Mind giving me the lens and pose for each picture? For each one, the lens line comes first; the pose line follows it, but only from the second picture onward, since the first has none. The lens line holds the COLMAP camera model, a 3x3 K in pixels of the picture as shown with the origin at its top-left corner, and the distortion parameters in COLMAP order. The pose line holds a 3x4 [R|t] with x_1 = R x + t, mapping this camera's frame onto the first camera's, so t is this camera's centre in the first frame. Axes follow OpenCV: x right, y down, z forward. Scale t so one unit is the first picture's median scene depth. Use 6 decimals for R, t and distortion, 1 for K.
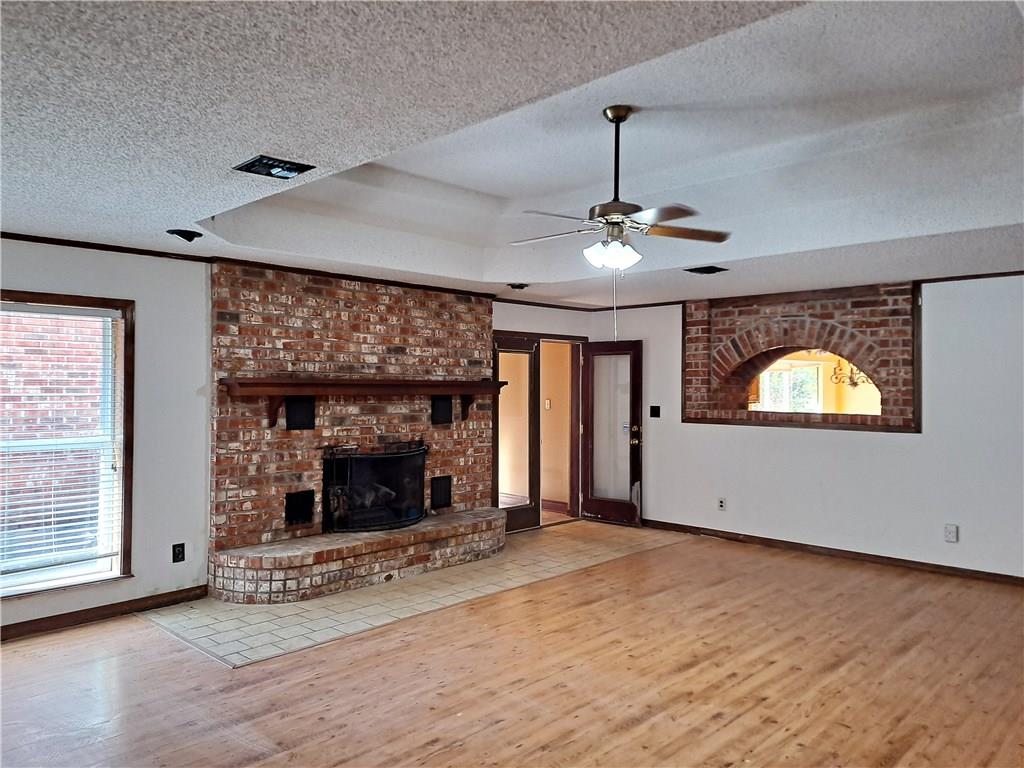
lens RADIAL K [[748.5, 0, 511.6], [0, 748.5, 381.4], [0, 0, 1]] dist [0.031580, -0.005014]
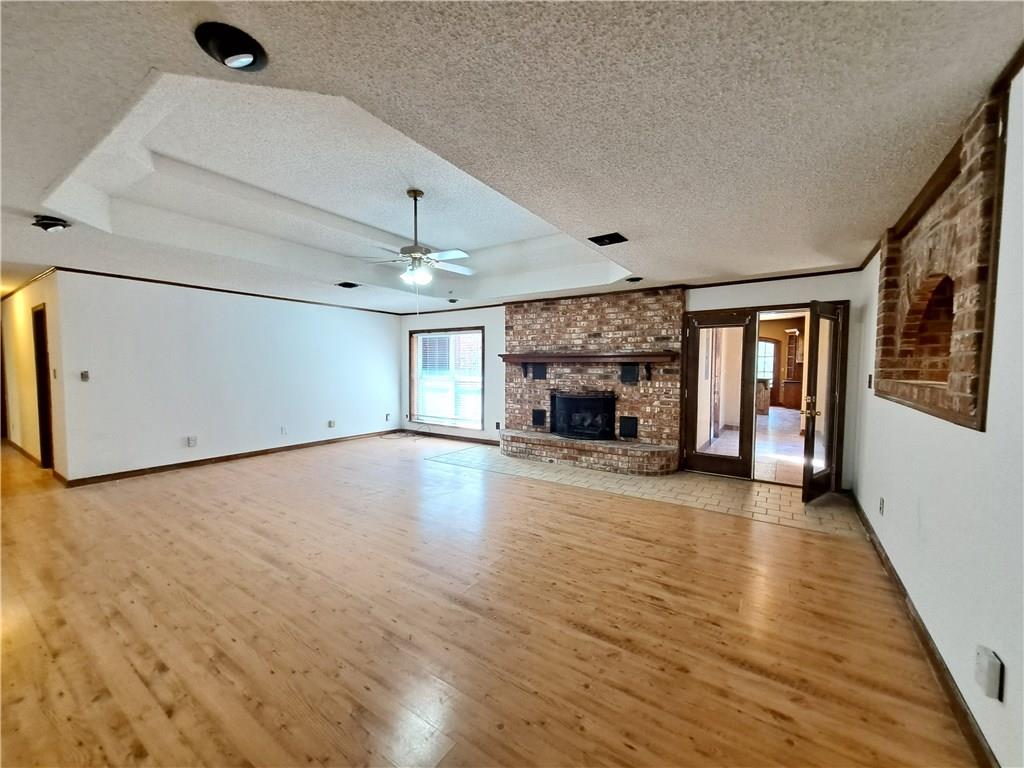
lens RADIAL K [[408.9, 0, 510.5], [0, 408.9, 389.5], [0, 0, 1]] dist [0.016430, 0.000054]
pose [[0.159230, 0.050266, -0.985961, 0.754585], [0.002282, 0.998682, 0.051283, 0.032806], [0.987239, -0.010416, 0.158905, 0.705738]]
